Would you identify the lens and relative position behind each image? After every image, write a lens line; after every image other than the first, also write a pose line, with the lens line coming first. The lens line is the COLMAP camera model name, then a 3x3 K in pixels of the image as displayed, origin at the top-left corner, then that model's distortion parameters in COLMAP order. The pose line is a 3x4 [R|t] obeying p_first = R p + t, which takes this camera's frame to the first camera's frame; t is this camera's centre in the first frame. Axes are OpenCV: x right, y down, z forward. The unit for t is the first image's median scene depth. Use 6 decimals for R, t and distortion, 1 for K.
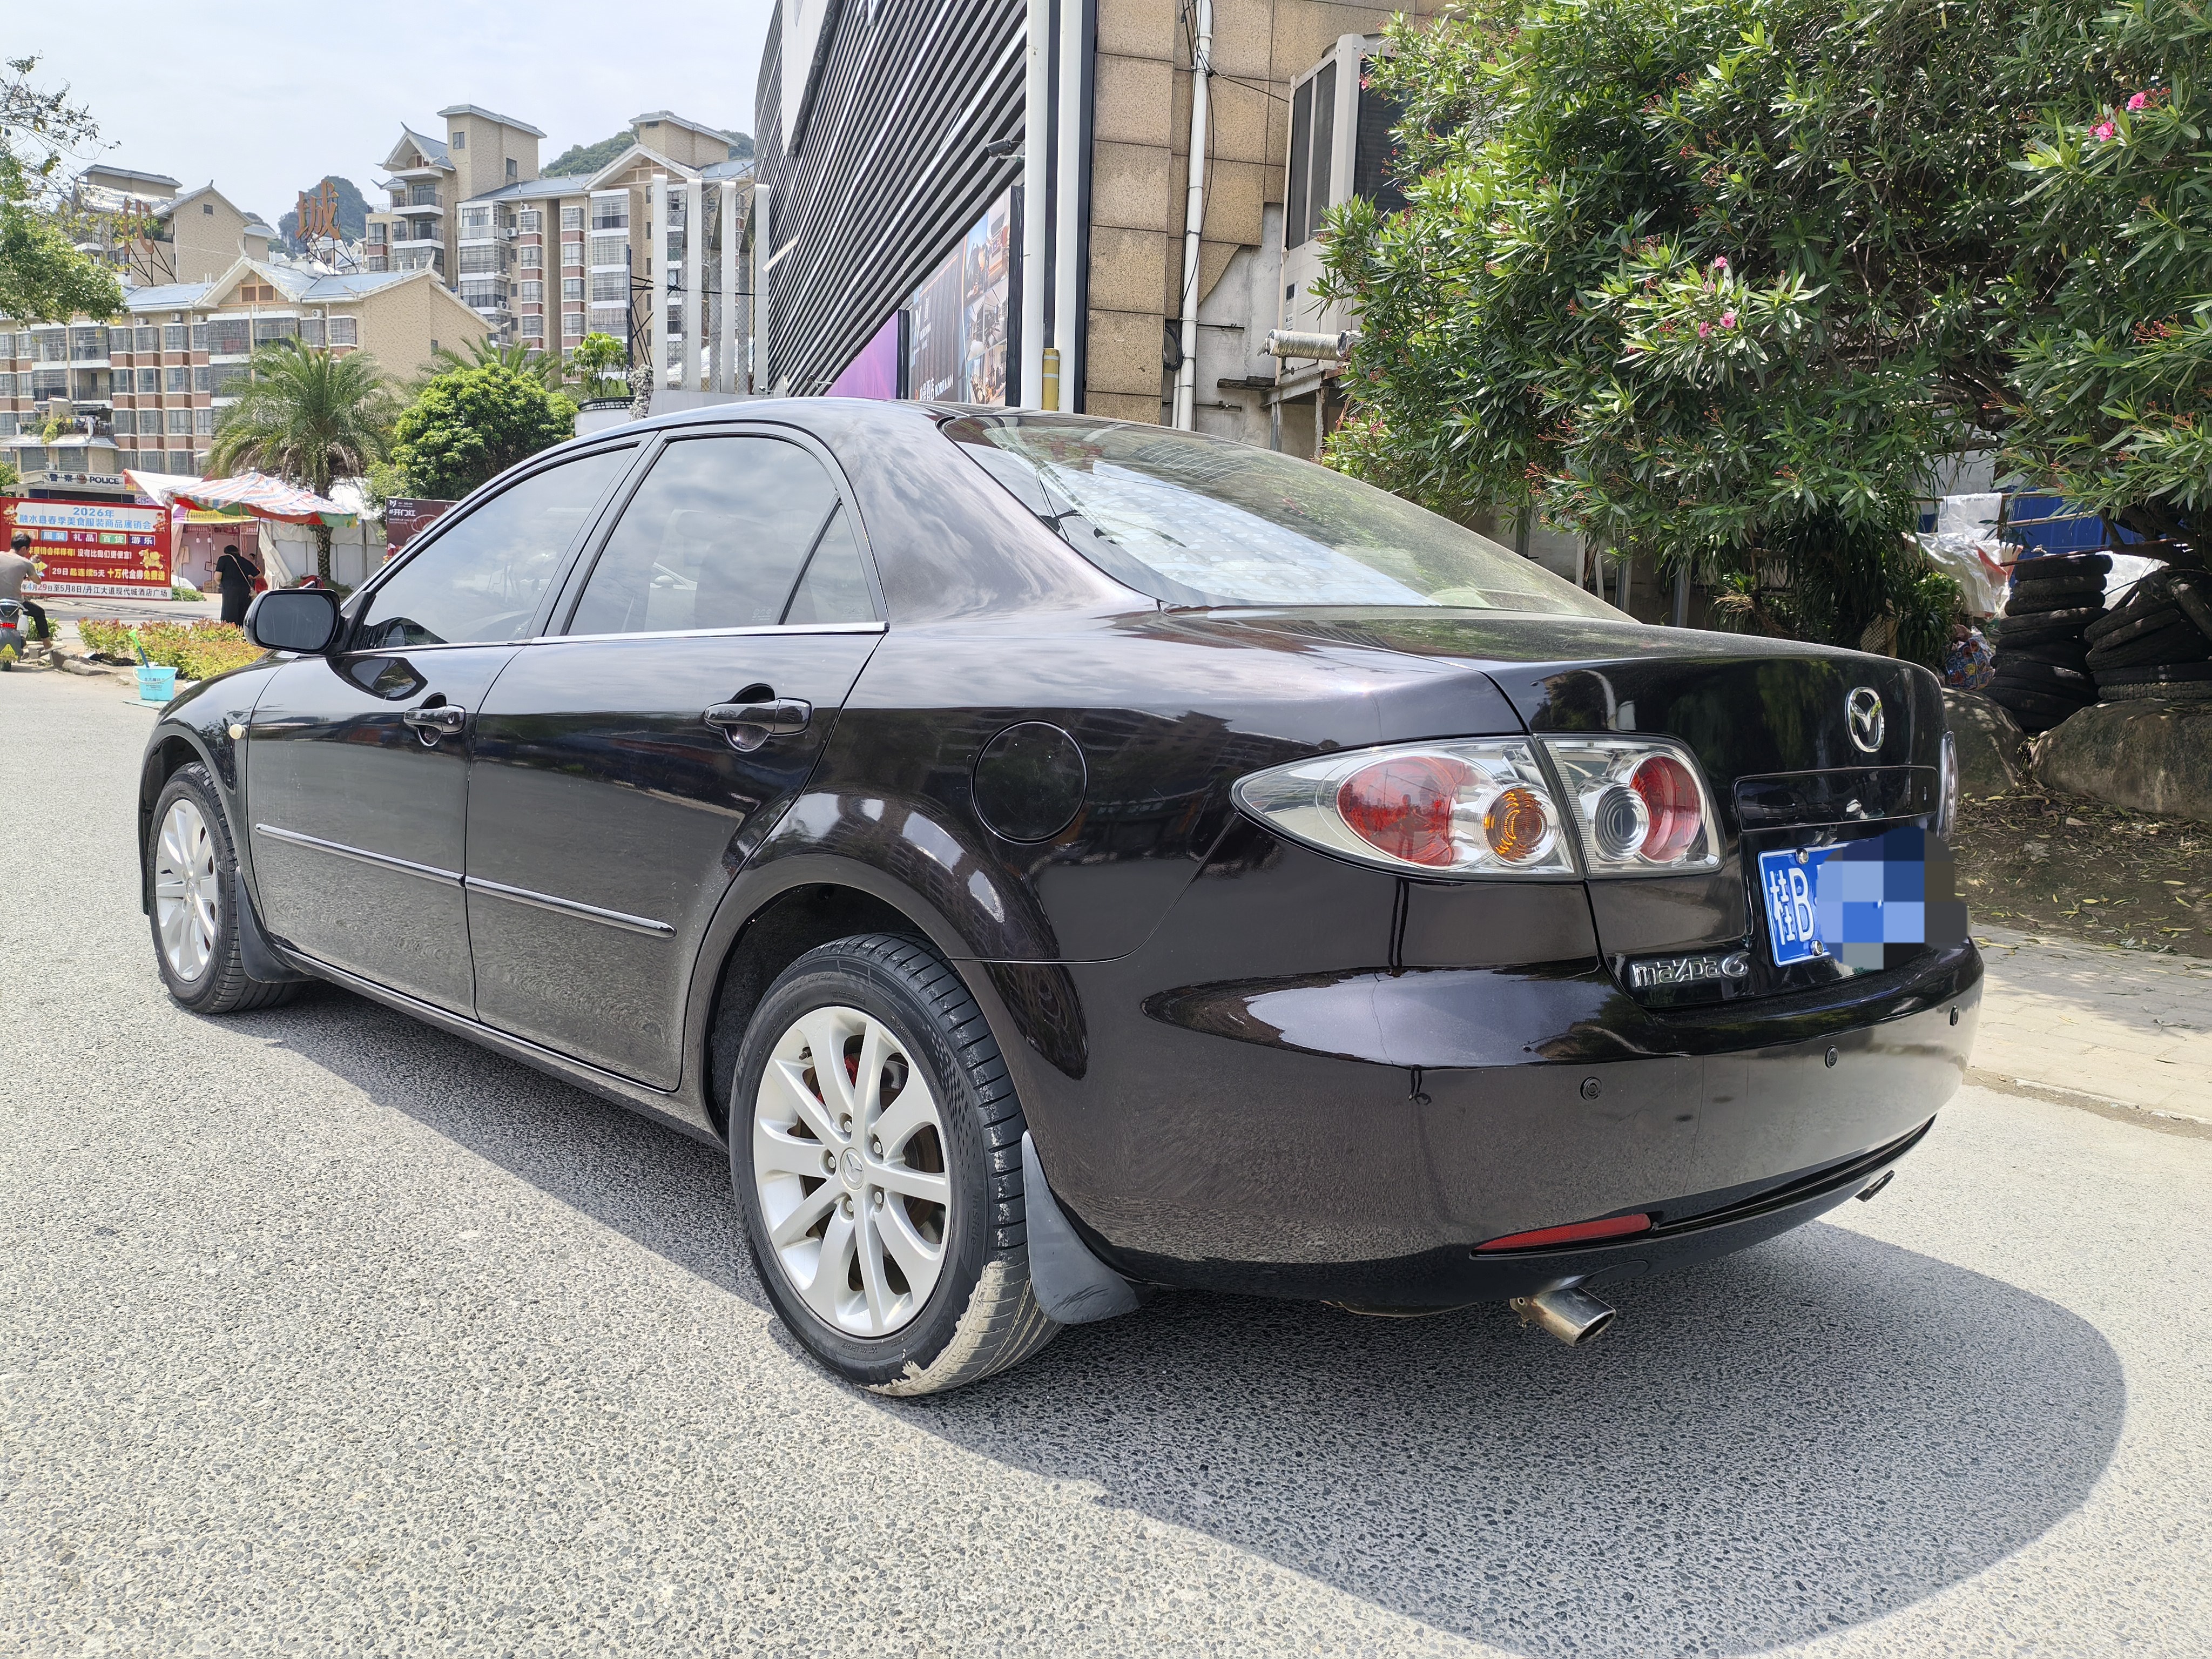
lens RADIAL K [[1712.5, 0, 1106.0], [0, 1712.5, 829.5], [0, 0, 1]] dist [0.106563, -0.090118]
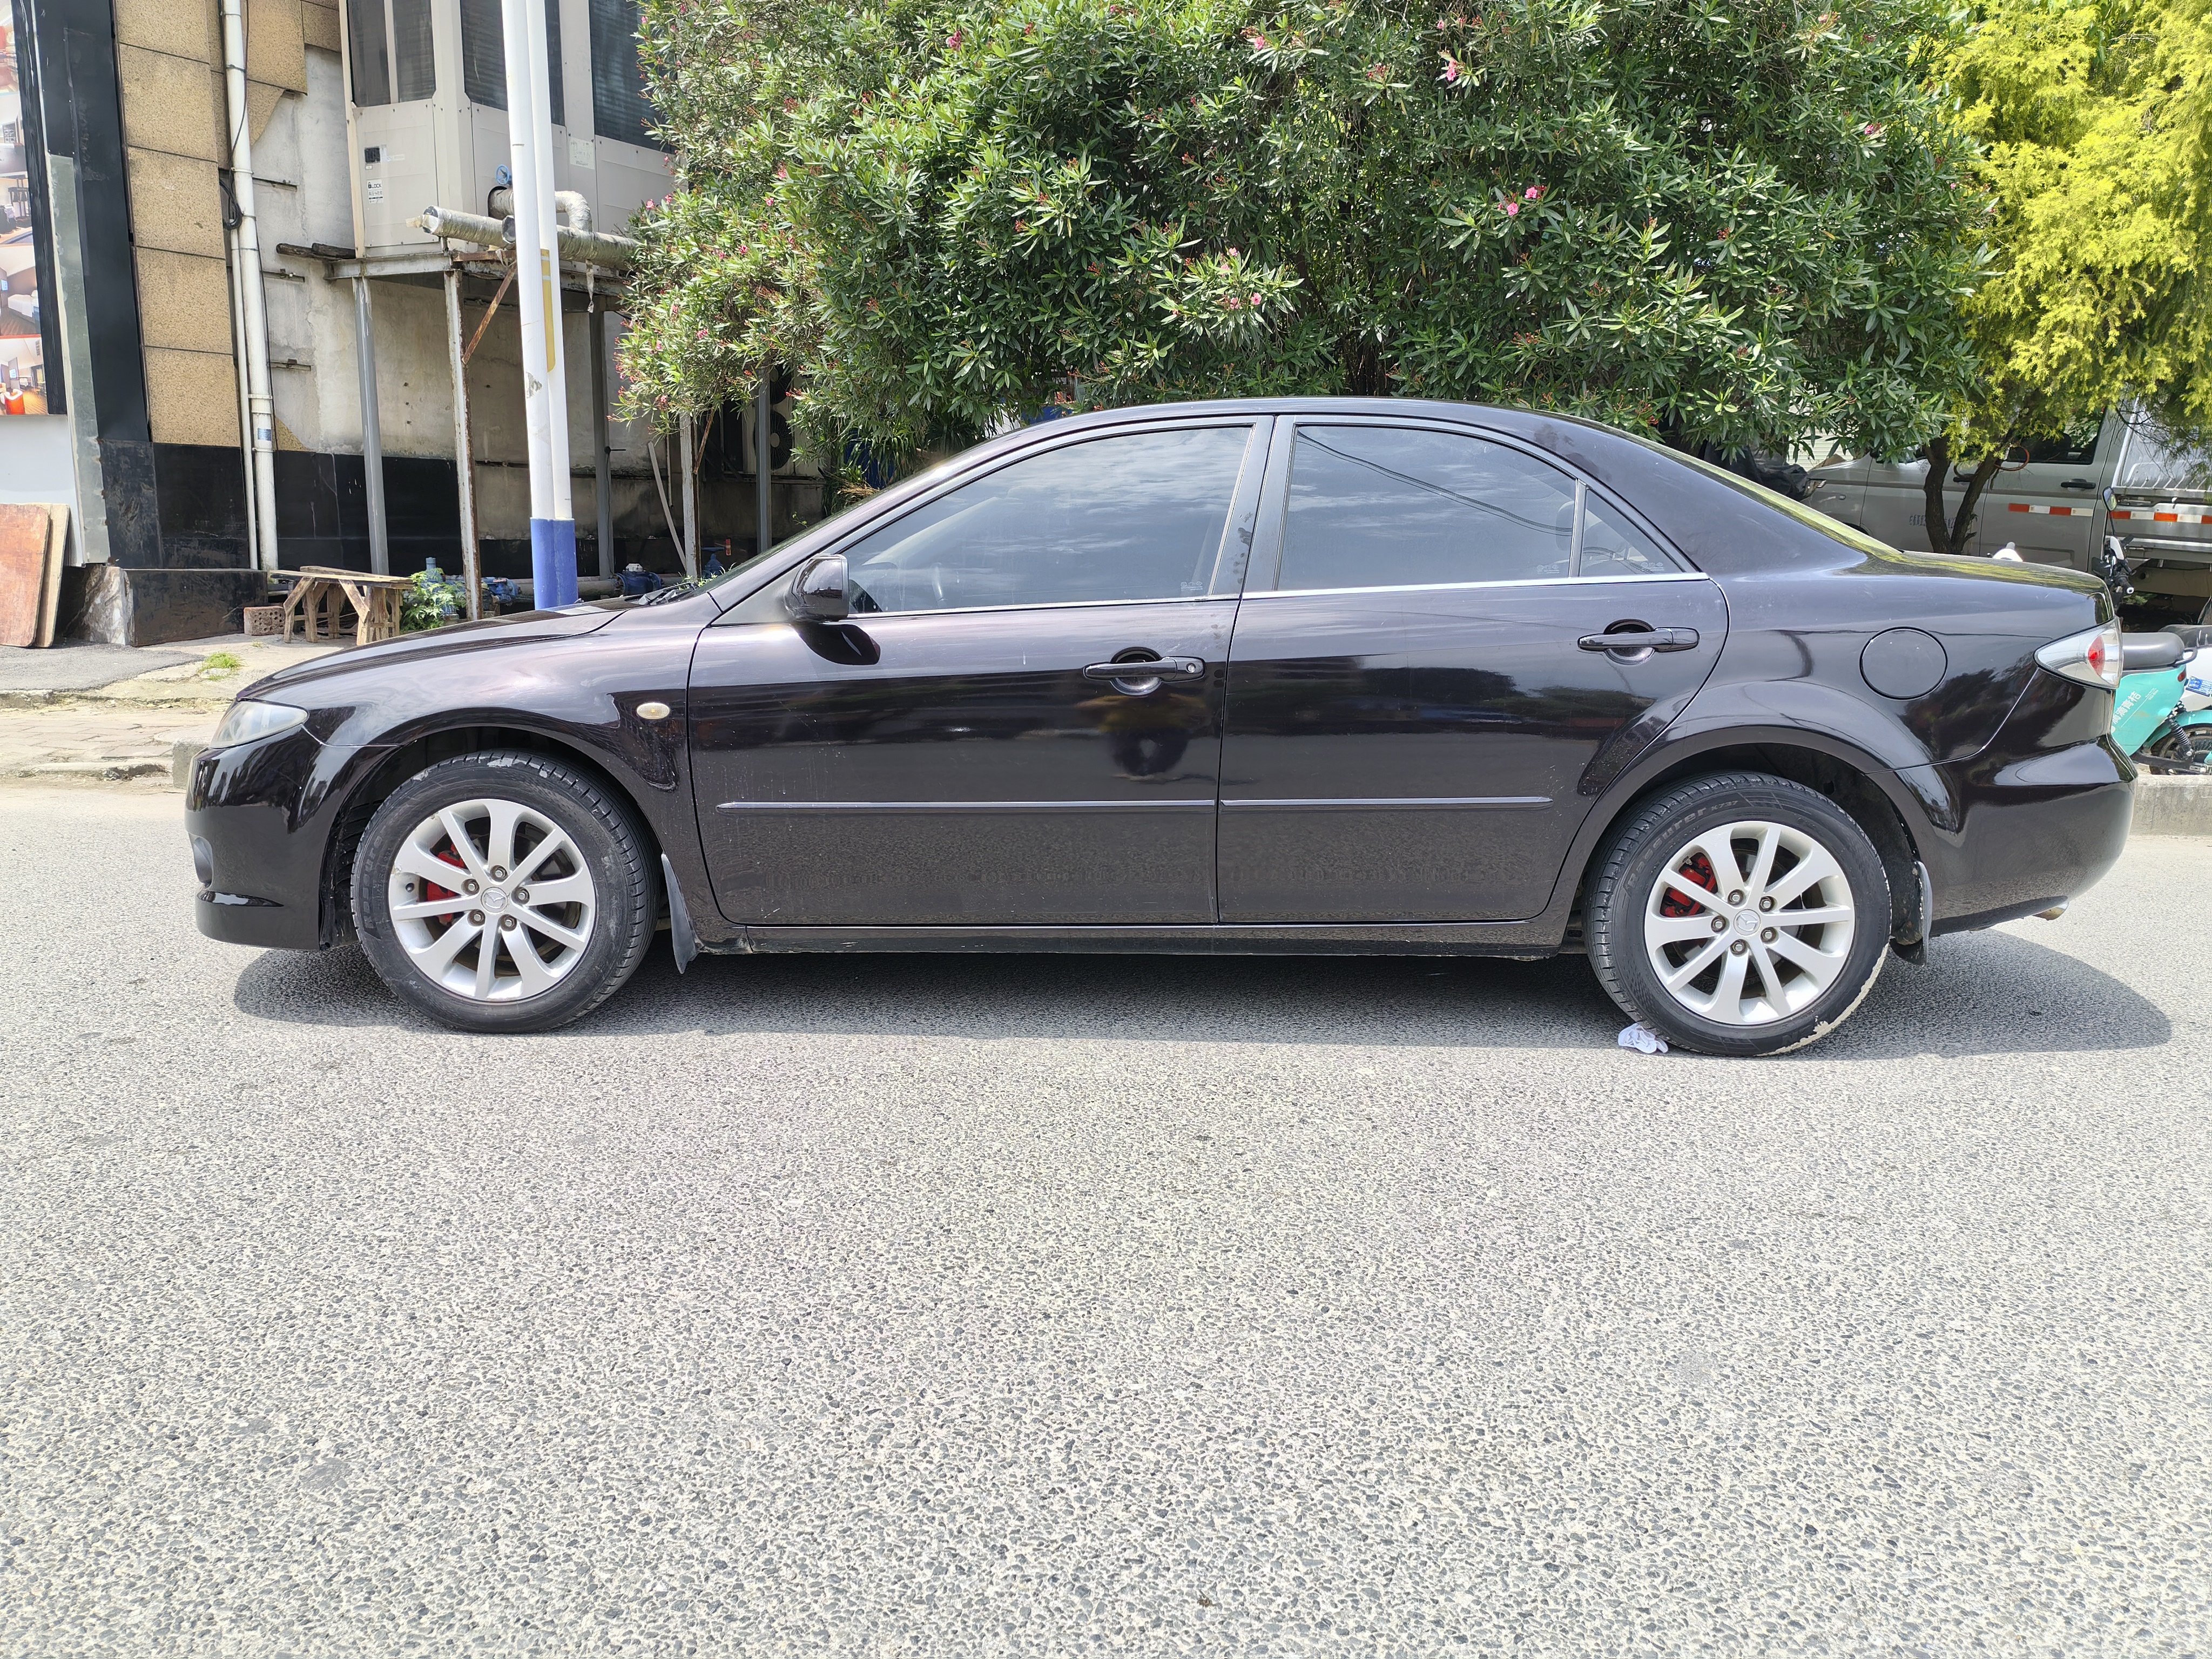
lens RADIAL K [[1785.9, 0, 1106.0], [0, 1785.9, 829.5], [0, 0, 1]] dist [0.158629, -0.178140]
pose [[0.691230, -0.152845, 0.706285, -0.354505], [0.108016, 0.988249, 0.108150, -0.025903], [-0.714516, 0.001533, 0.699617, 0.057083]]
